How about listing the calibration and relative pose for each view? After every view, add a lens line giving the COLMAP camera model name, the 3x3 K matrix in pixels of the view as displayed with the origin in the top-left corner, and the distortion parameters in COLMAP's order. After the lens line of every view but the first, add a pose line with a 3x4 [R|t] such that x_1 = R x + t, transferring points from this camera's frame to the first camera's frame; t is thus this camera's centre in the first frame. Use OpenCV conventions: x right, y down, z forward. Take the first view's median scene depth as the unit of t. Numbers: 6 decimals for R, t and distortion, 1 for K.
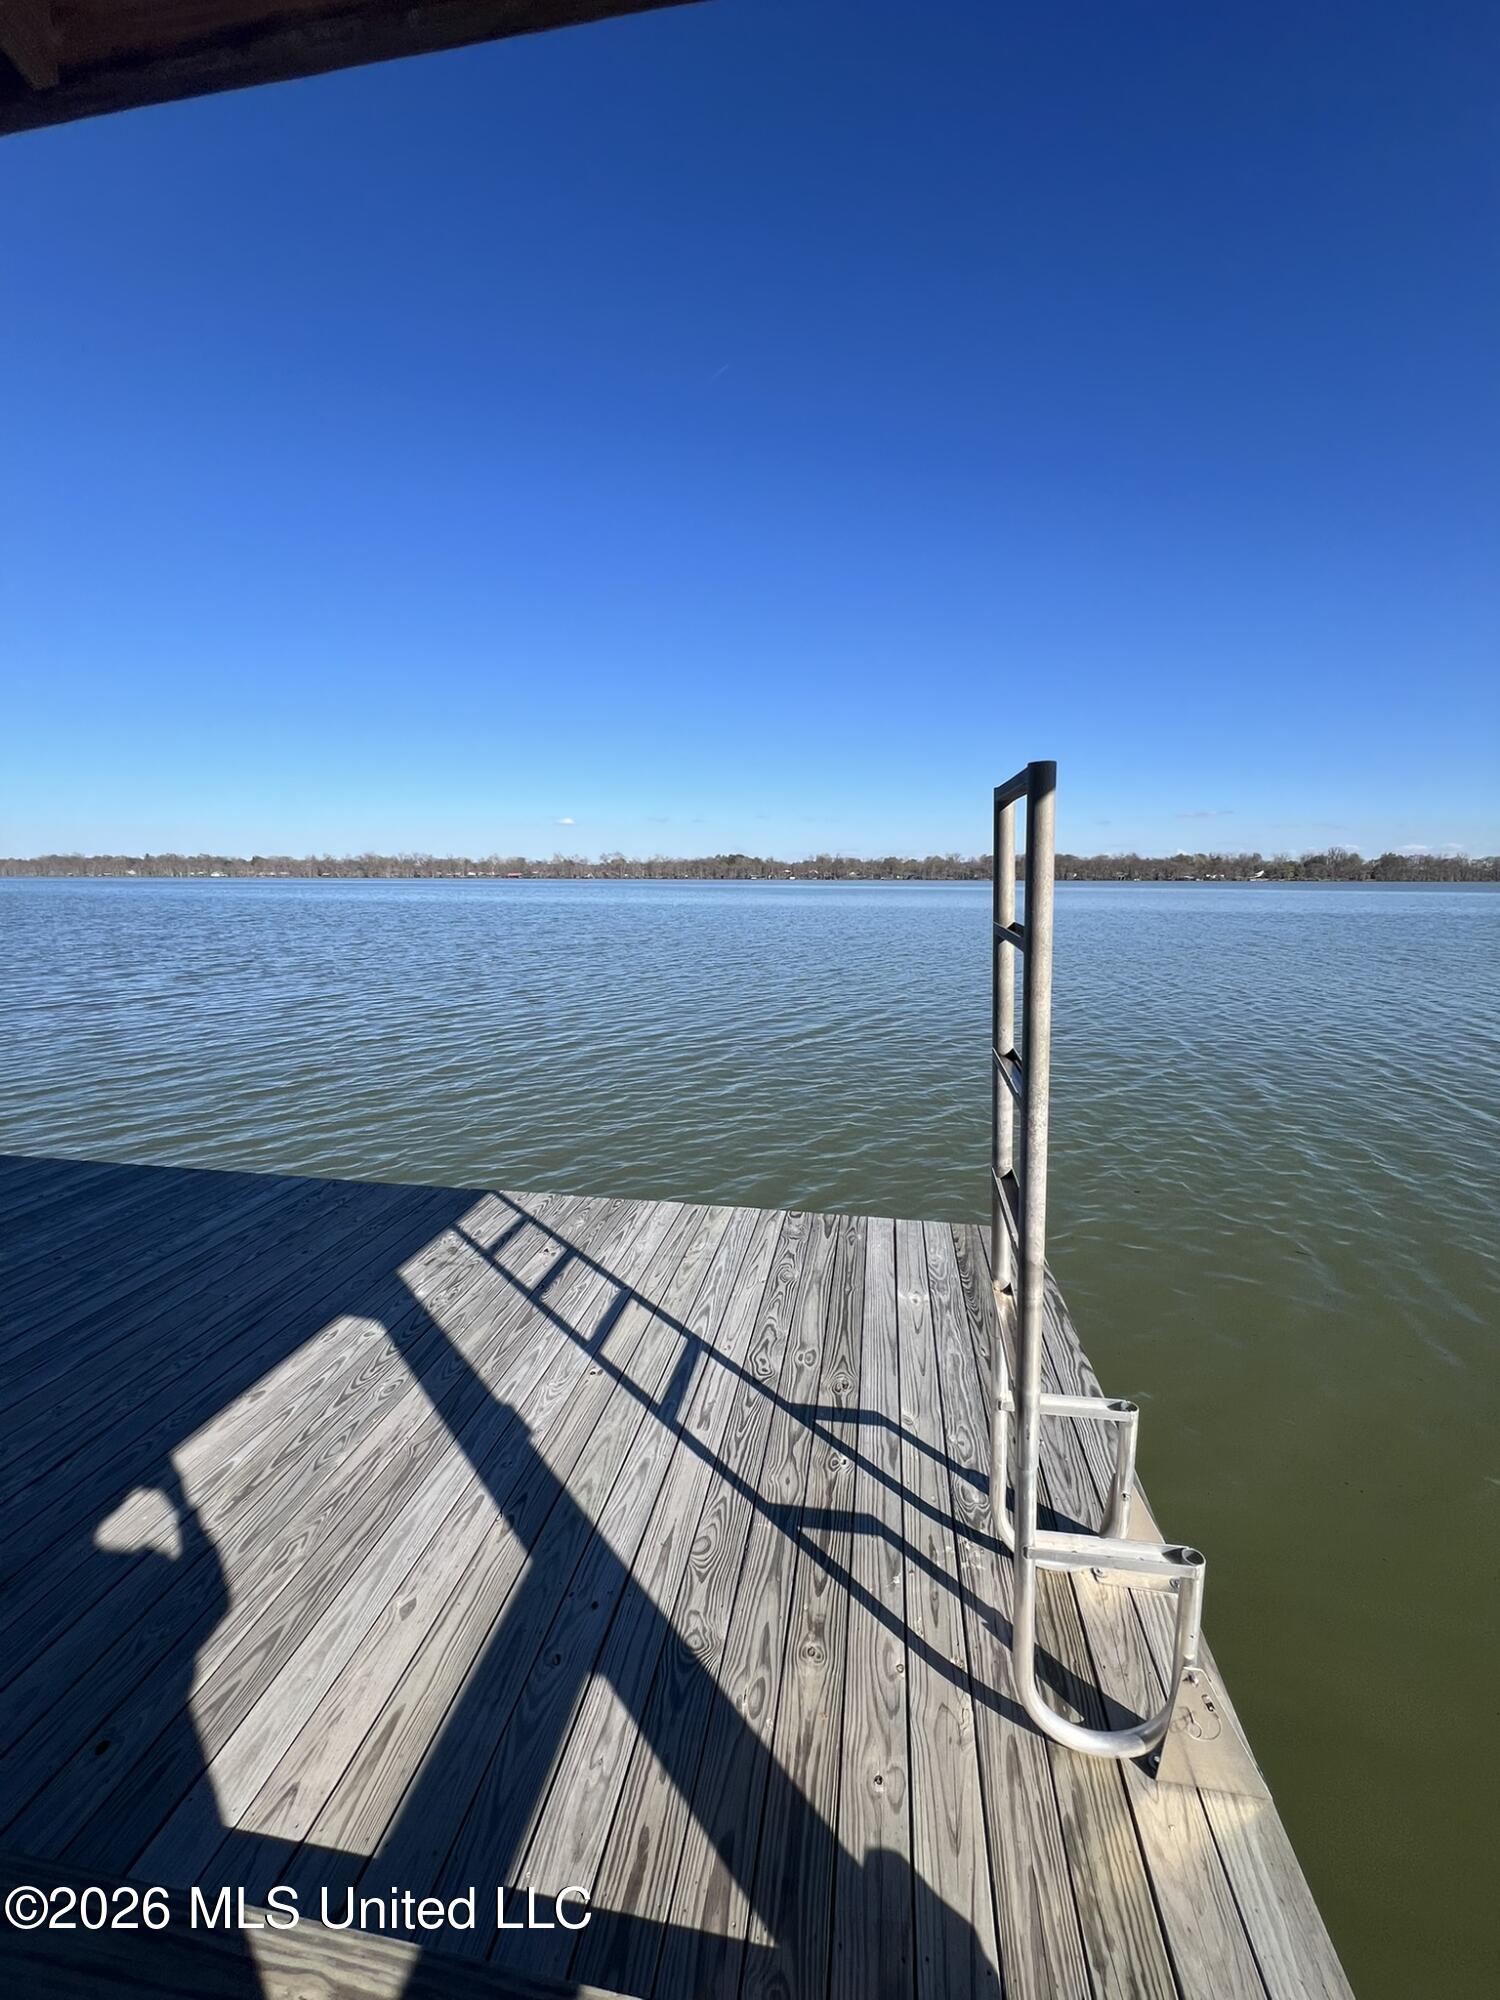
lens RADIAL K [[803.3, 0, 748.6], [0, 803.3, 998.0], [0, 0, 1]] dist [-0.001266, 0.000673]
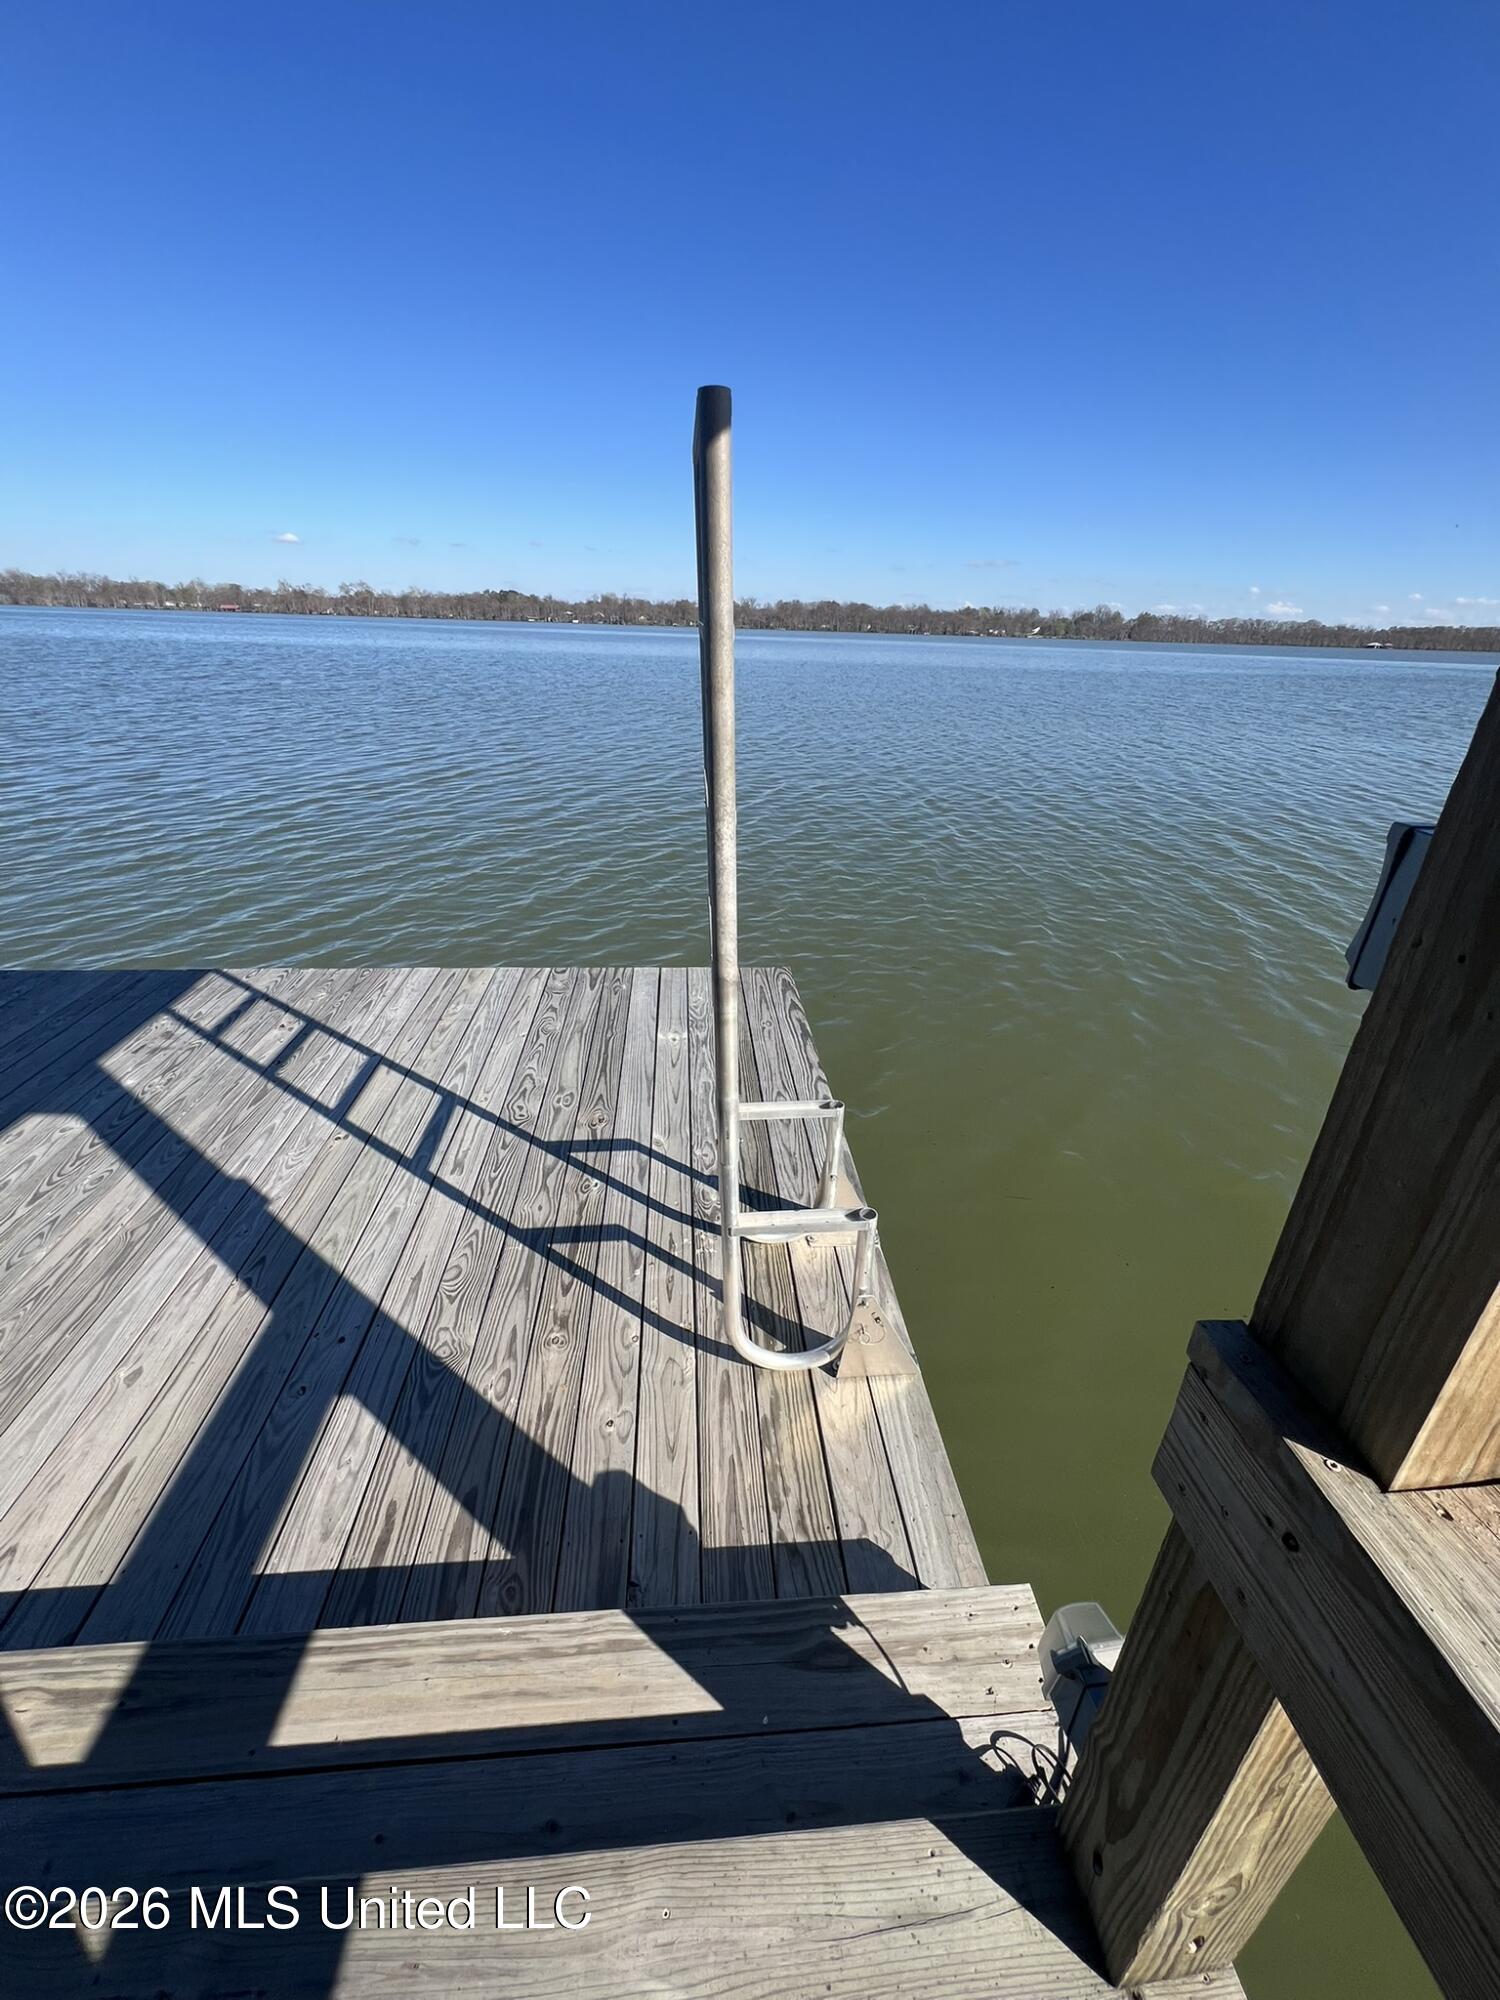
lens RADIAL K [[803.3, 0, 748.6], [0, 803.3, 998.0], [0, 0, 1]] dist [-0.001266, 0.000673]
pose [[0.969311, -0.079232, 0.232719, 0.091700], [0.009729, 0.958262, 0.285727, 0.041001], [-0.245644, -0.274694, 0.929625, 0.031160]]
